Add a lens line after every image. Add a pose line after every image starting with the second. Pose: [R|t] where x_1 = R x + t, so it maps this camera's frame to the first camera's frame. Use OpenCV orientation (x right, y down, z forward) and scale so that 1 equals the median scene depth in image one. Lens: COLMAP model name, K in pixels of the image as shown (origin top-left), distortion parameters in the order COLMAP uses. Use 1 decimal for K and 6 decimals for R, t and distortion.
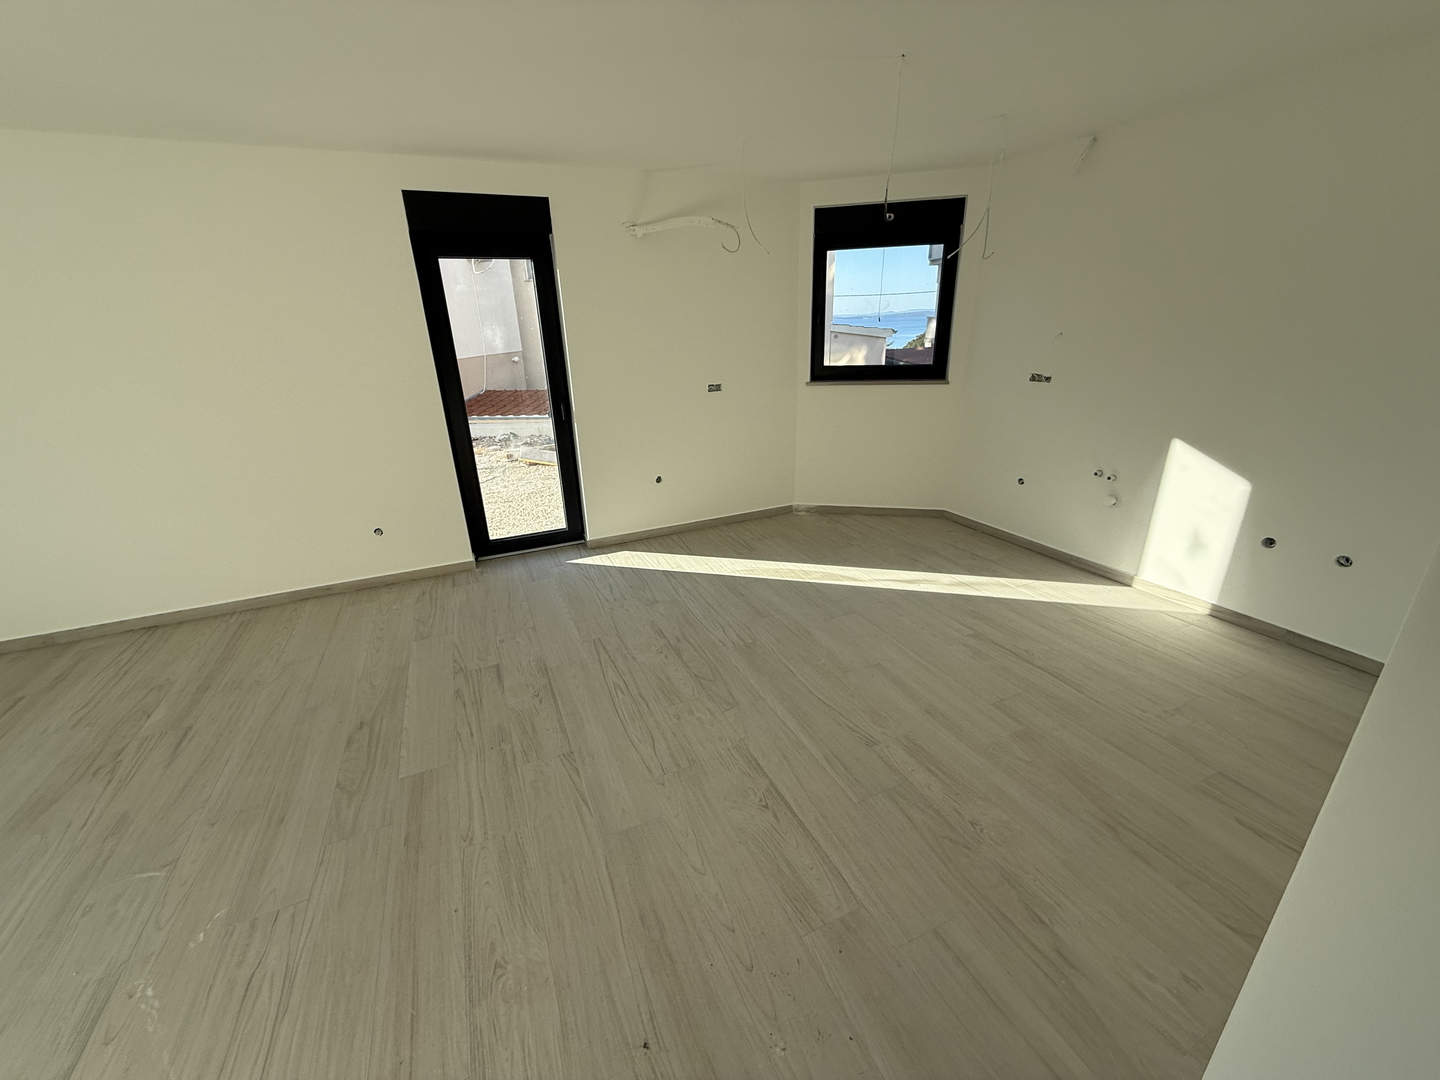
lens RADIAL K [[572.1, 0, 715.6], [0, 572.1, 537.9], [0, 0, 1]] dist [0.000415, -0.000502]
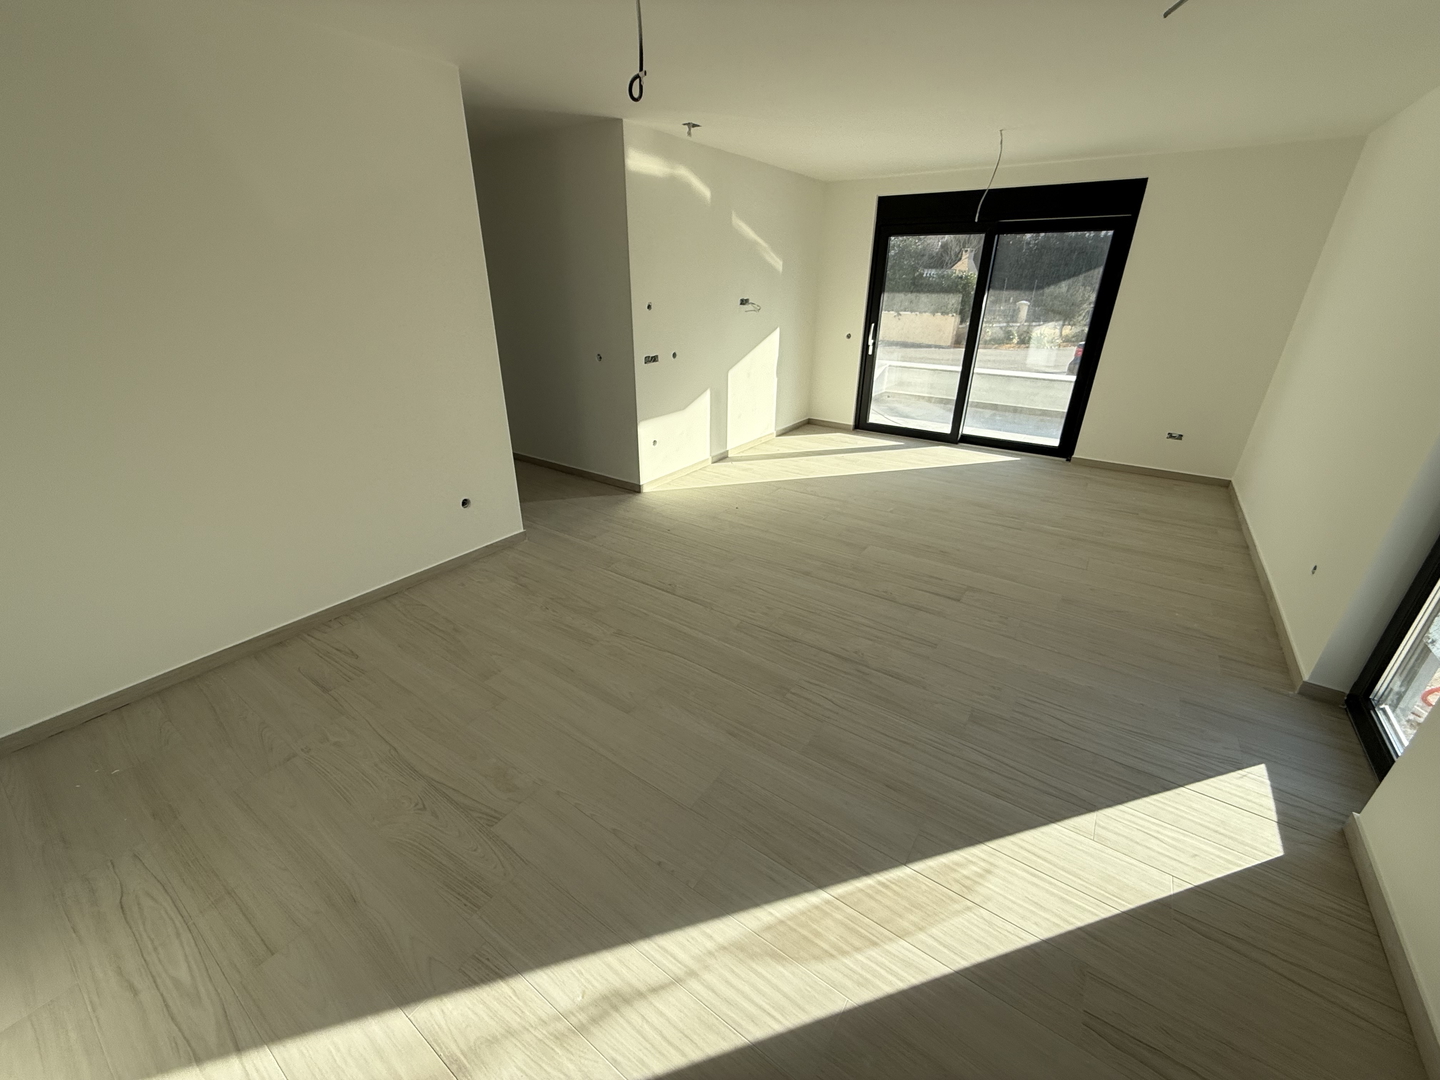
lens RADIAL K [[572.1, 0, 715.6], [0, 572.1, 537.9], [0, 0, 1]] dist [0.000415, -0.000502]
pose [[-0.858357, 0.234465, -0.456344, 0.524054], [-0.161918, 0.720211, 0.674596, -0.568102], [0.486833, 0.652934, -0.580234, 1.459471]]
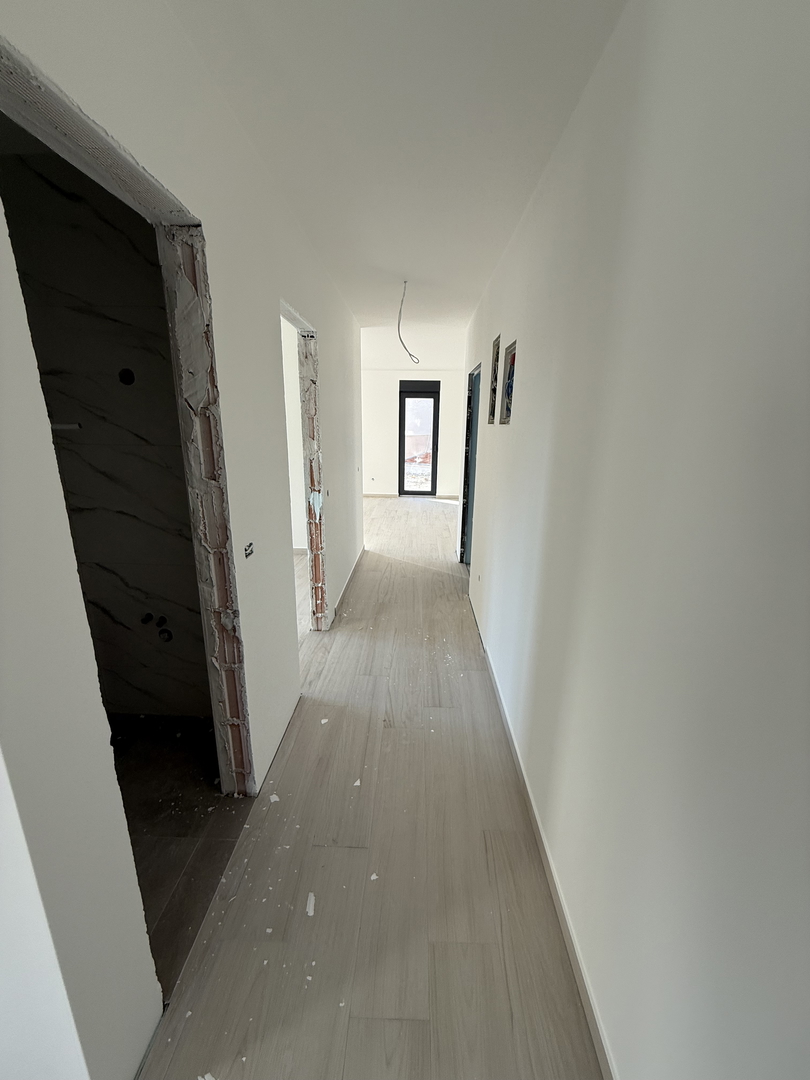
lens RADIAL K [[429.0, 0, 406.7], [0, 429.0, 538.4], [0, 0, 1]] dist [0.000415, -0.000502]
pose [[0.899641, 0.158310, -0.406919, 0.871847], [-0.196421, 0.979067, -0.053359, 0.575189], [0.389954, 0.127931, 0.911904, -1.529739]]
